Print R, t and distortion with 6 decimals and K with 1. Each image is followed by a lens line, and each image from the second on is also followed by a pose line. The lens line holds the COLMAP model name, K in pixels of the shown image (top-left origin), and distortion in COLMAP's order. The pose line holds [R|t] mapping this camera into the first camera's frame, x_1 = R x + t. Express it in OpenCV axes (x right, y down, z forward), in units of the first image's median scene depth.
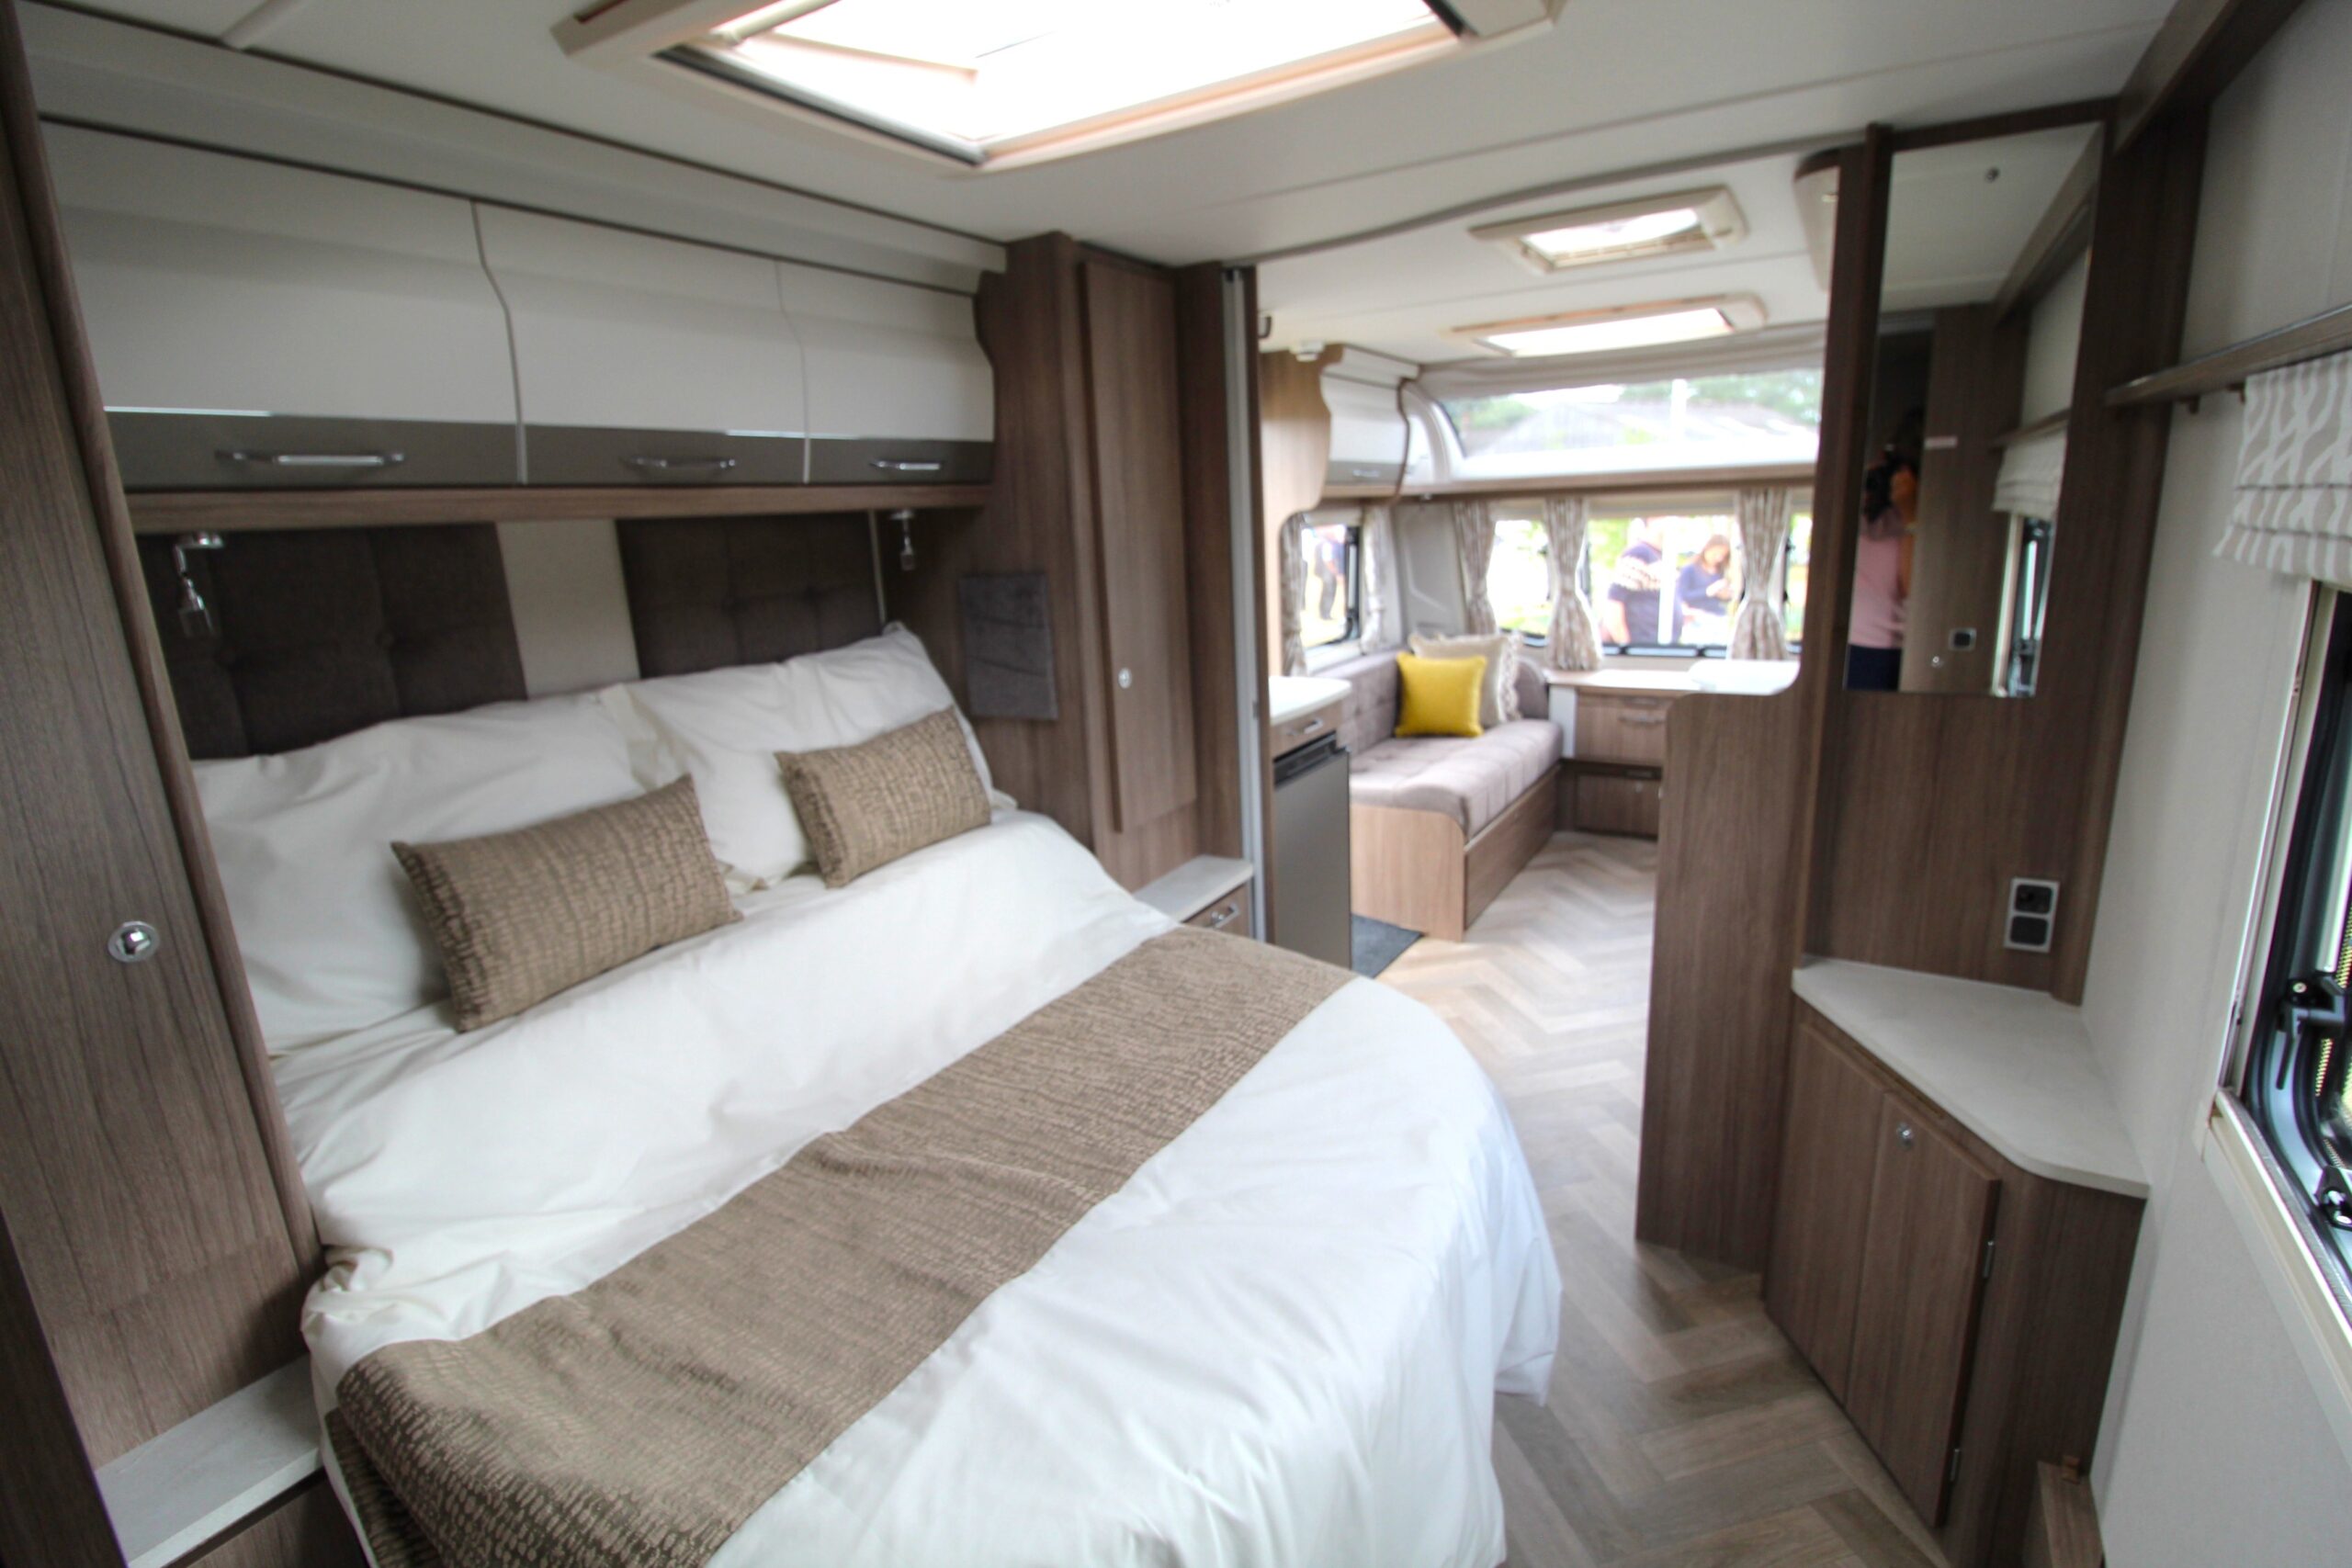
lens RADIAL K [[1089.3, 0, 1178.0], [0, 1089.3, 775.3], [0, 0, 1]] dist [0.000650, -0.014807]
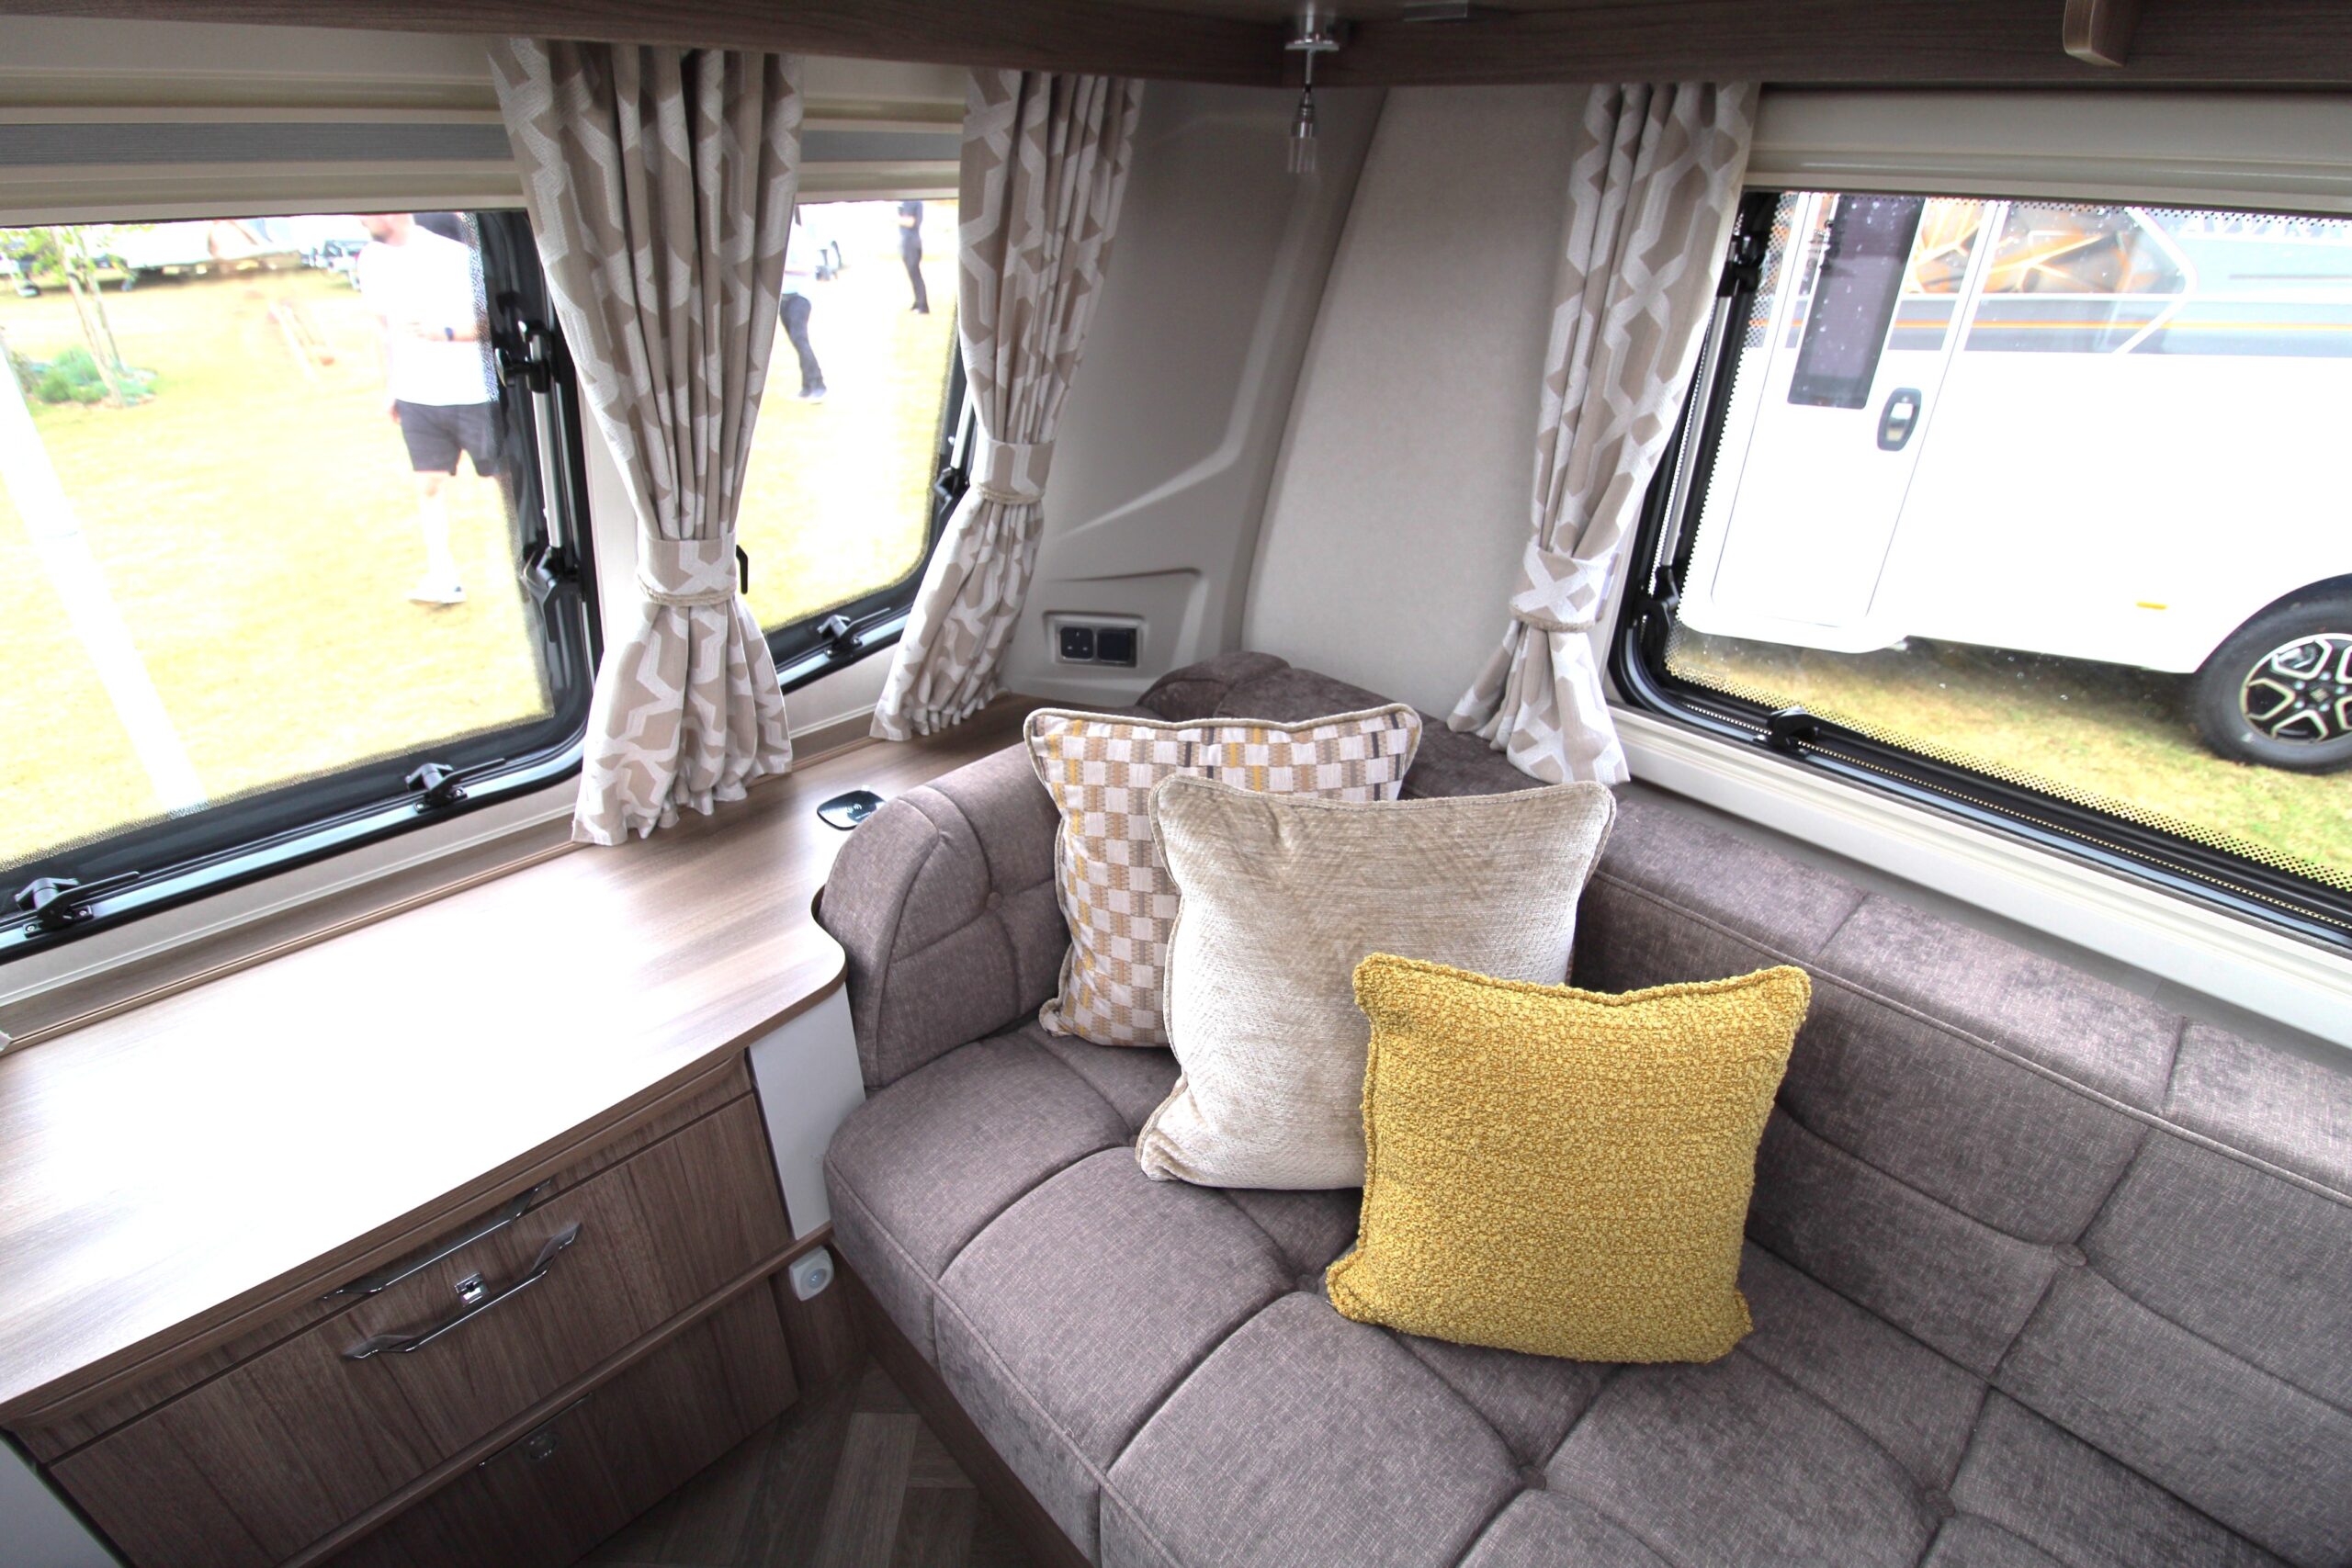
lens RADIAL K [[1089.4, 0, 1182.2], [0, 1089.4, 771.8], [0, 0, 1]] dist [0.002854, -0.014731]
pose [[0.240690, -0.435209, 0.867561, 0.614740], [0.200208, 0.896877, 0.394372, -0.365579], [-0.949729, 0.078771, 0.303001, 1.526339]]
